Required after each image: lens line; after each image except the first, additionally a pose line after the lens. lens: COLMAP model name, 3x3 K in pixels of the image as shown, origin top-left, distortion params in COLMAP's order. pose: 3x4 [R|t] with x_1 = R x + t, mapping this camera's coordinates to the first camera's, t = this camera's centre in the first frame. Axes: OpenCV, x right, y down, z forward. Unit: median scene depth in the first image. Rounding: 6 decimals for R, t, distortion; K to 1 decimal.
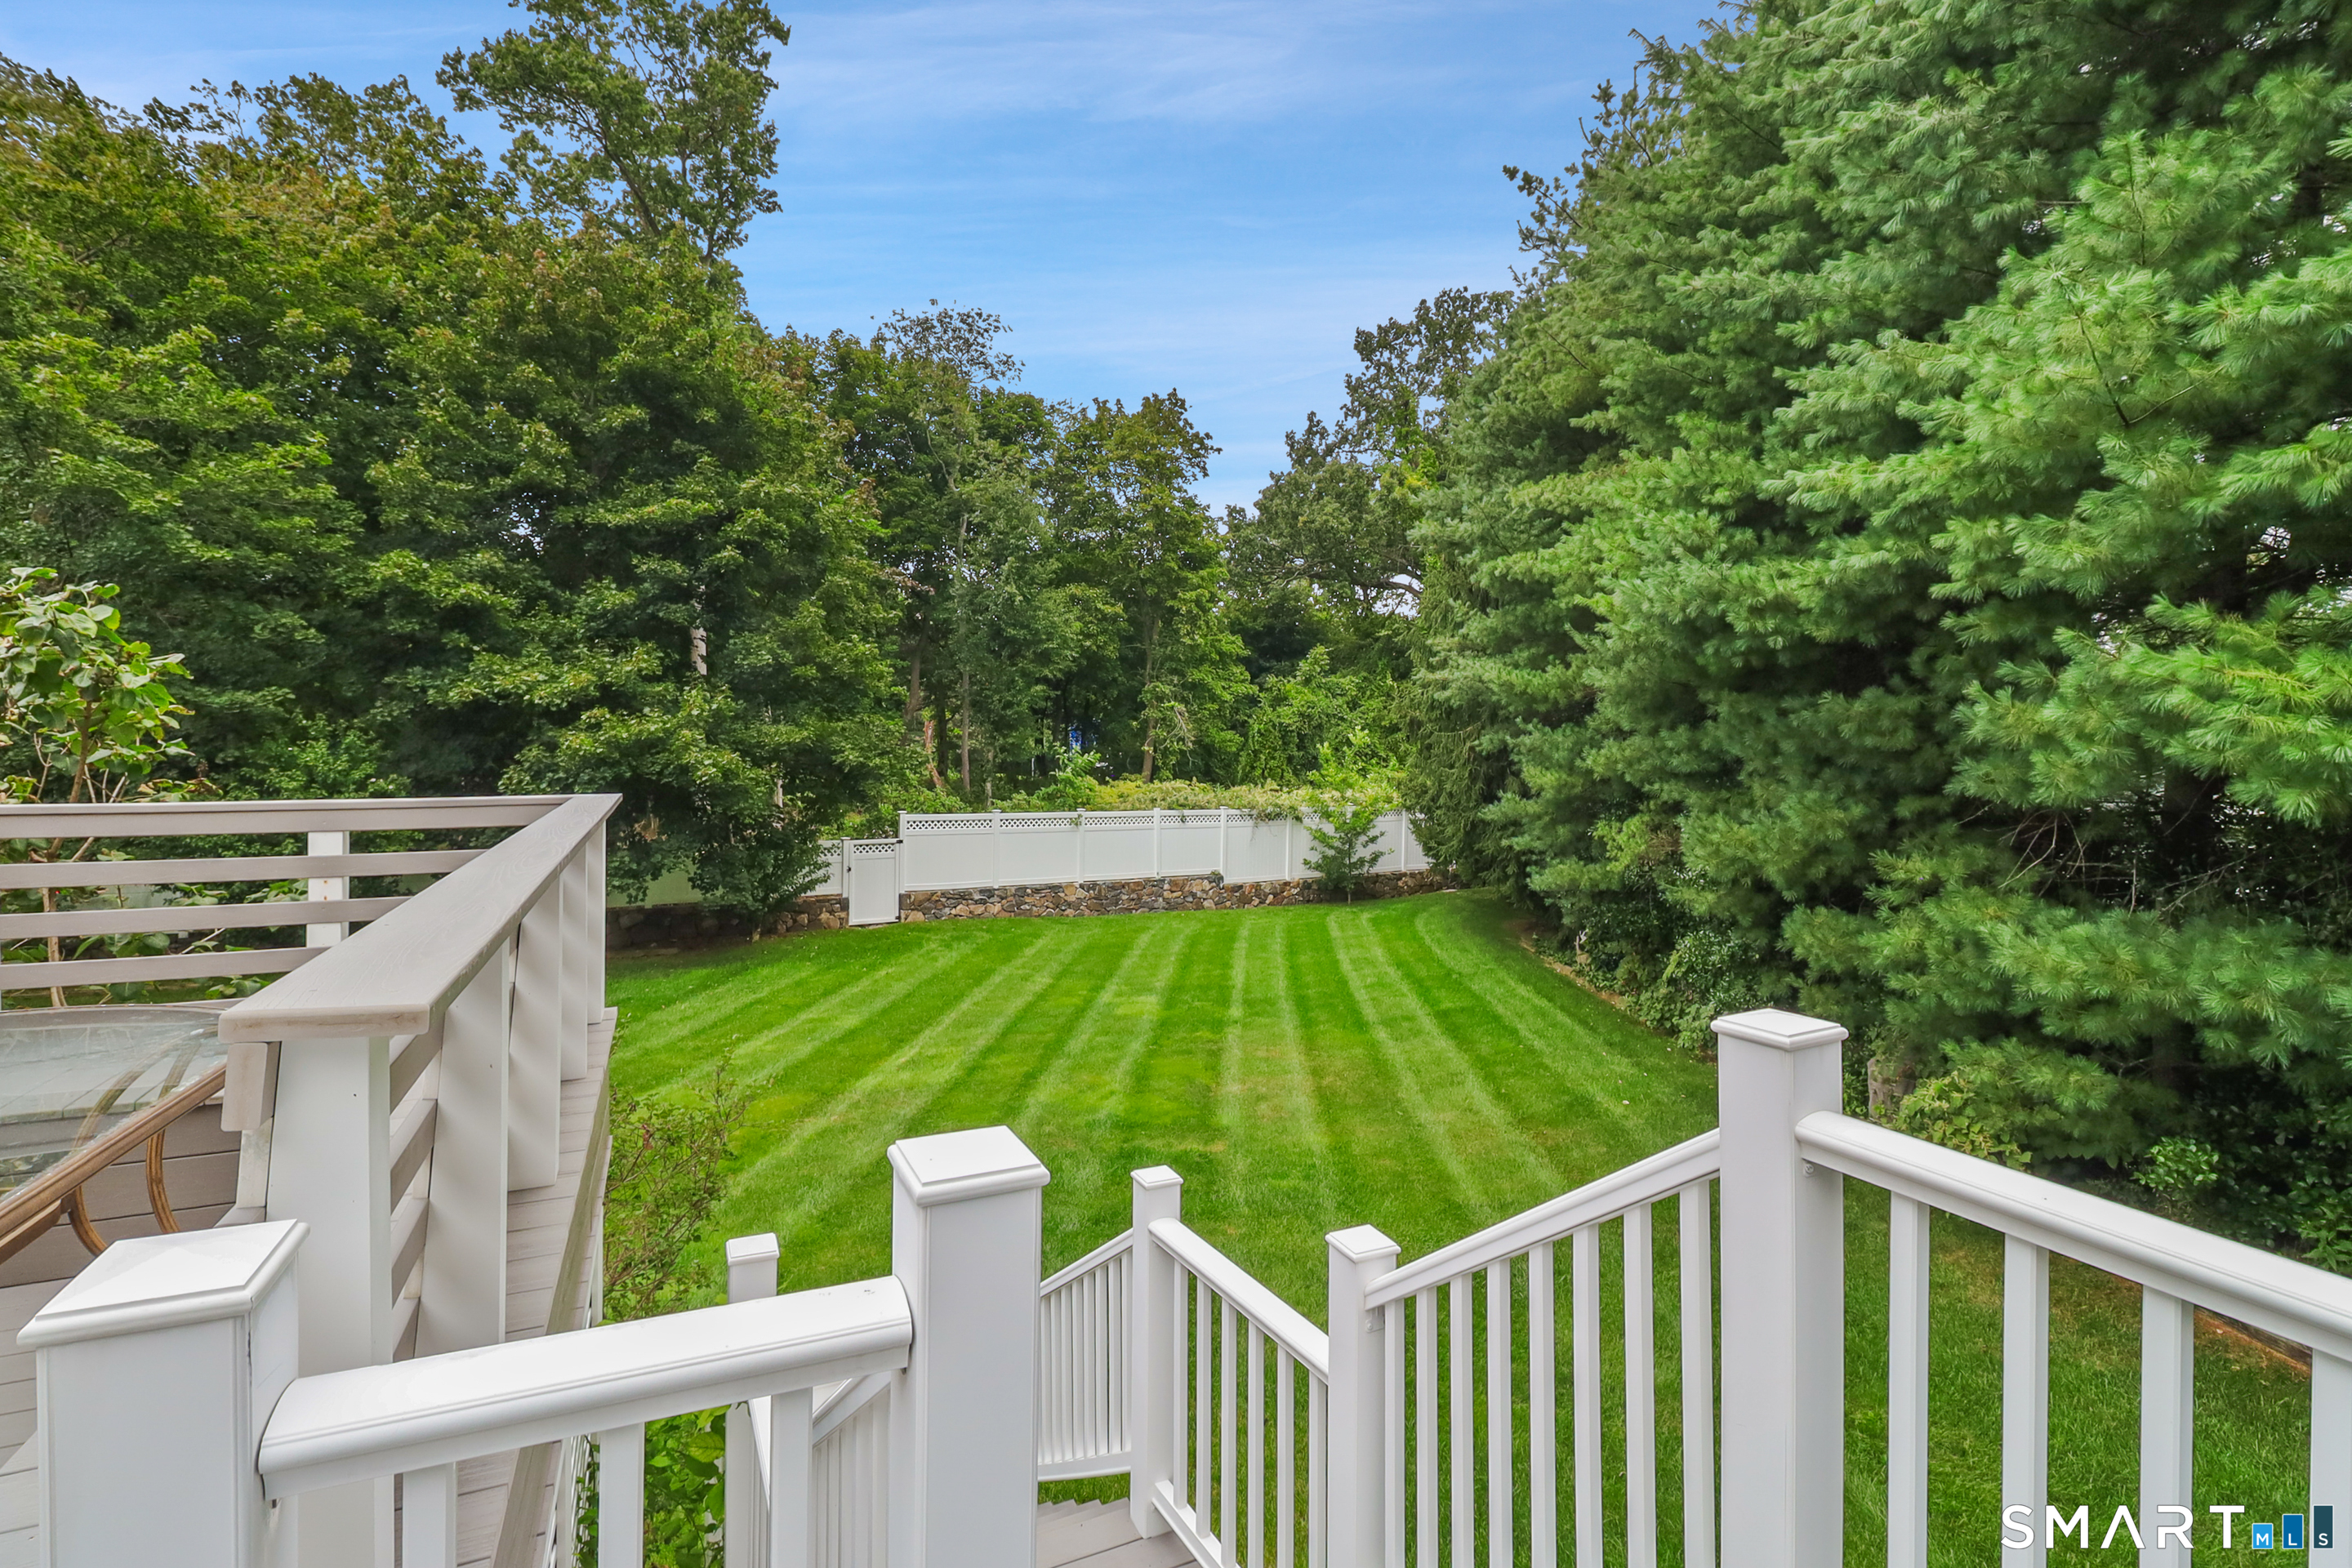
lens RADIAL K [[1090.4, 0, 1176.0], [0, 1090.4, 784.0], [0, 0, 1]] dist [-0.056929, -0.000698]
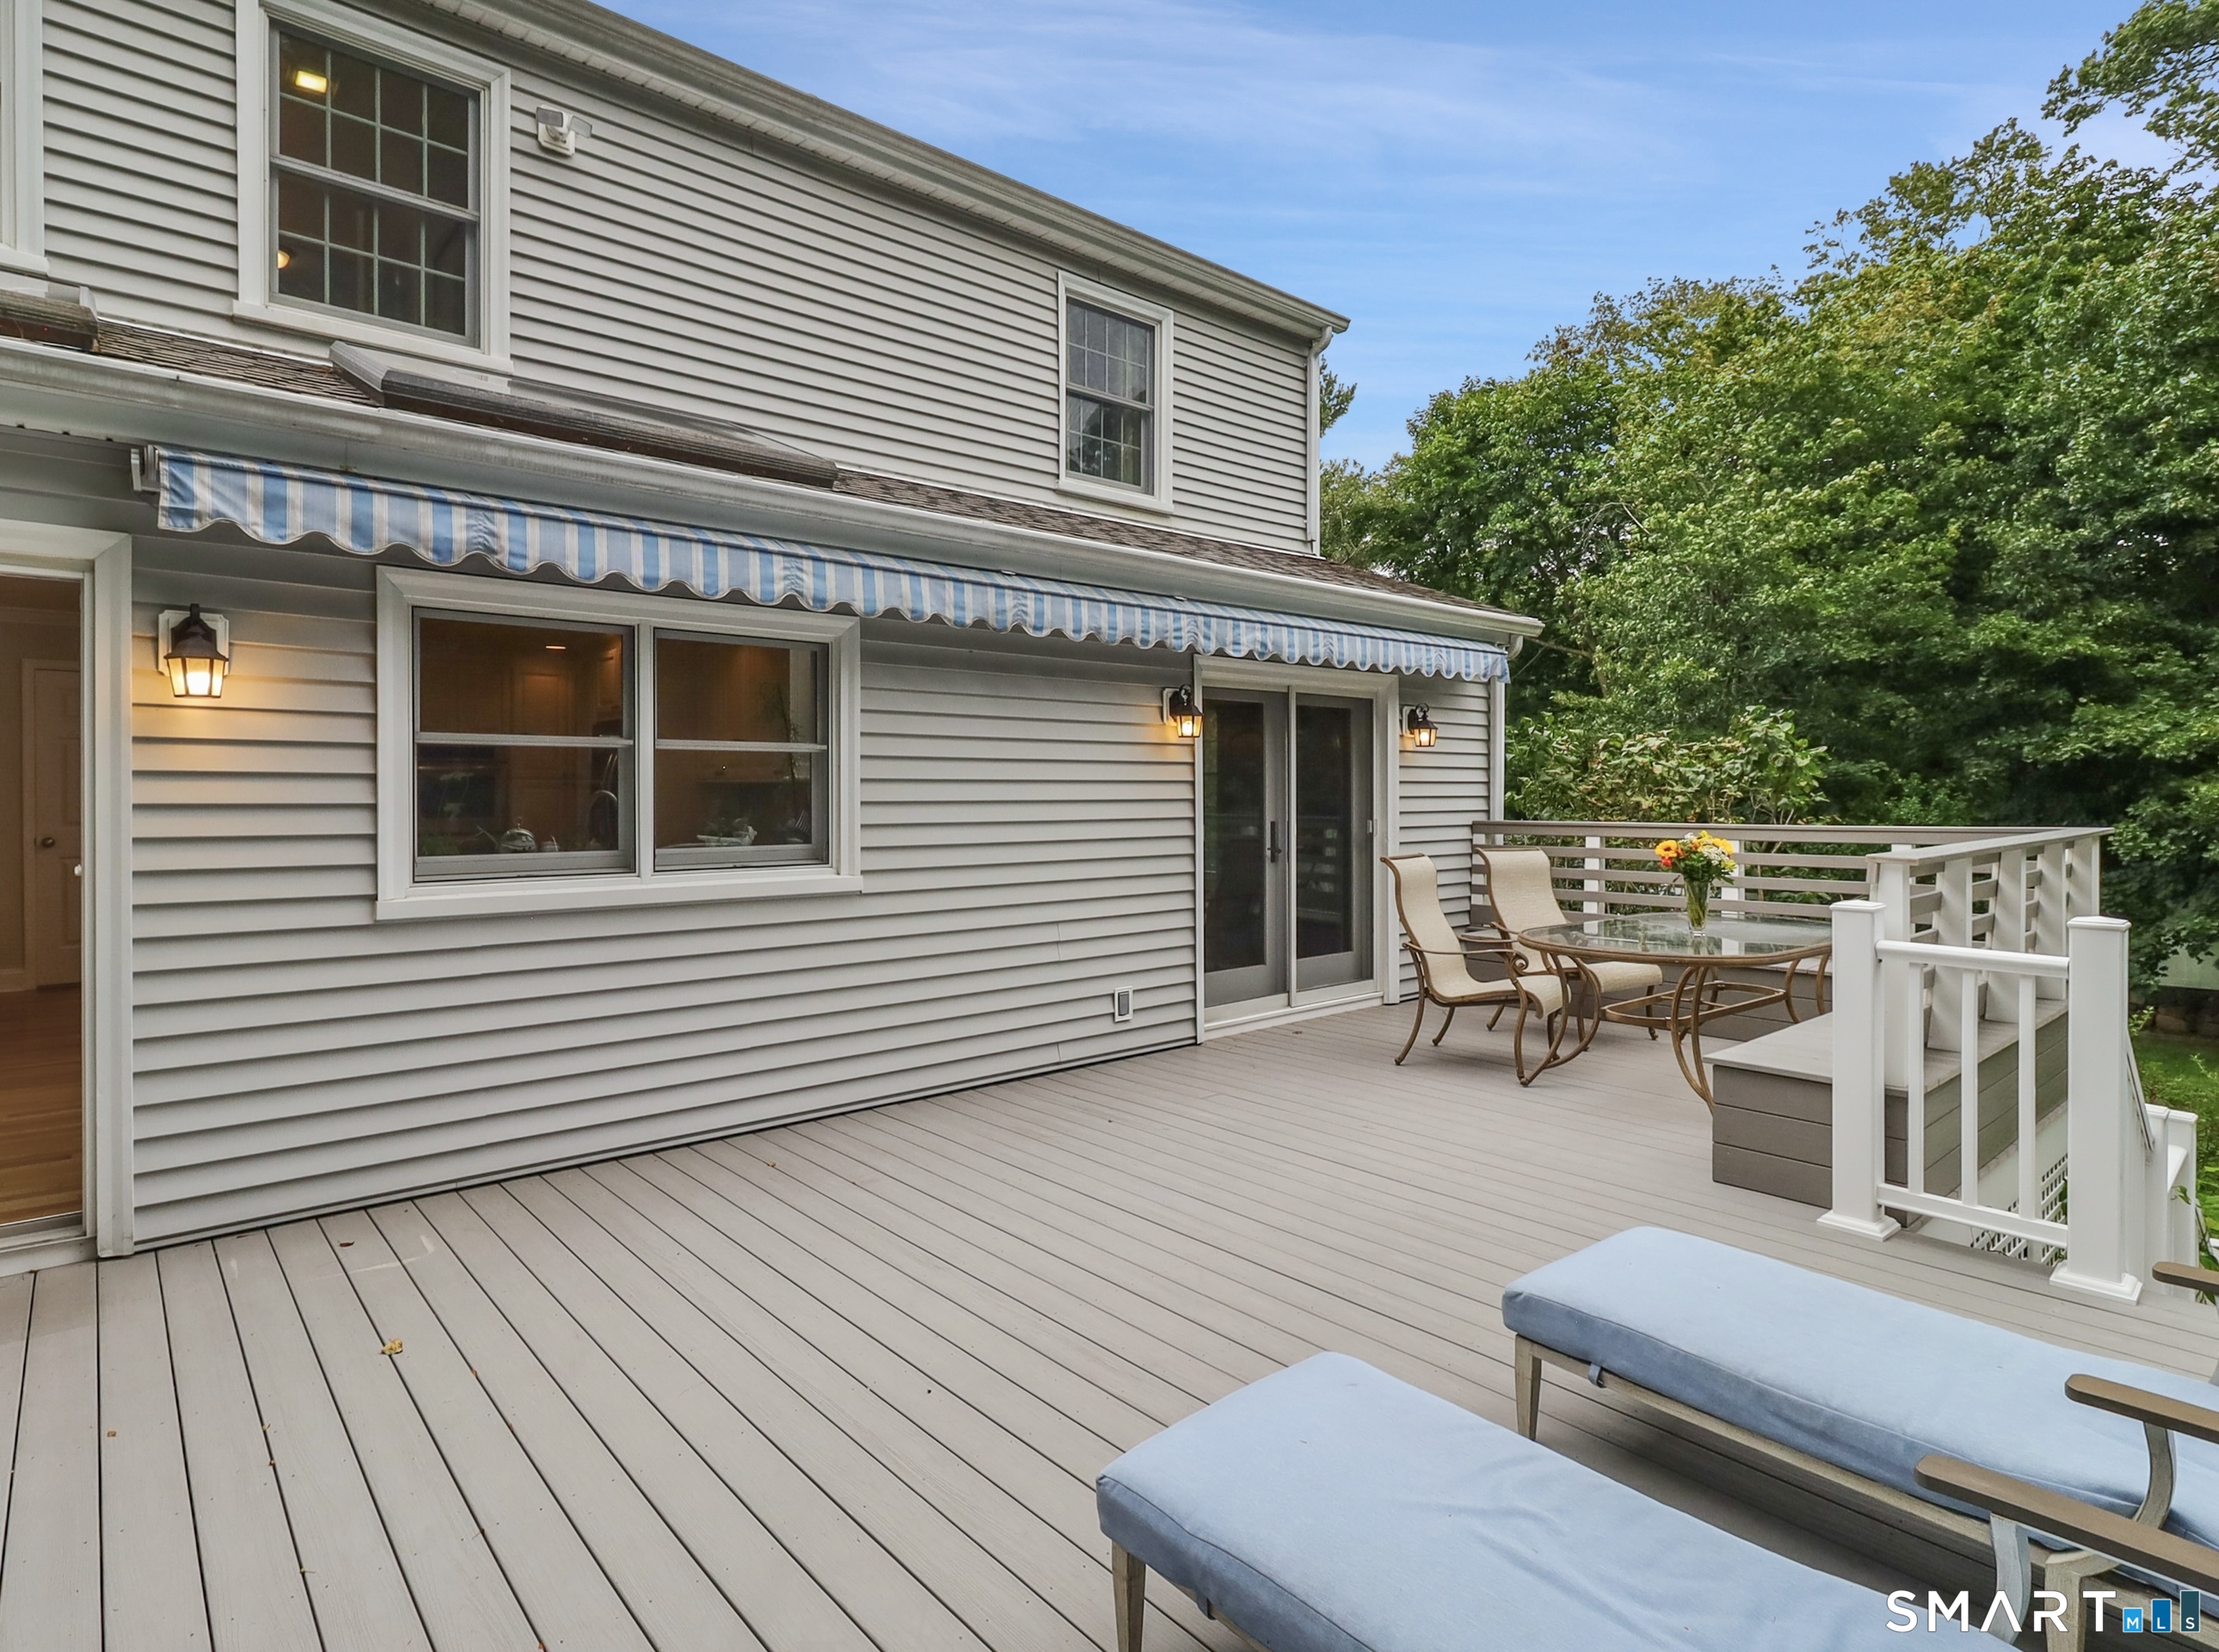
lens RADIAL K [[1177.5, 0, 1109.5], [0, 1177.5, 826.0], [0, 0, 1]] dist [-0.000172, 0.000868]
pose [[0.277586, 0.016157, -0.960565, 0.149173], [-0.033687, 0.999407, 0.007076, 0.009487], [0.960110, 0.030394, 0.277966, -0.171555]]
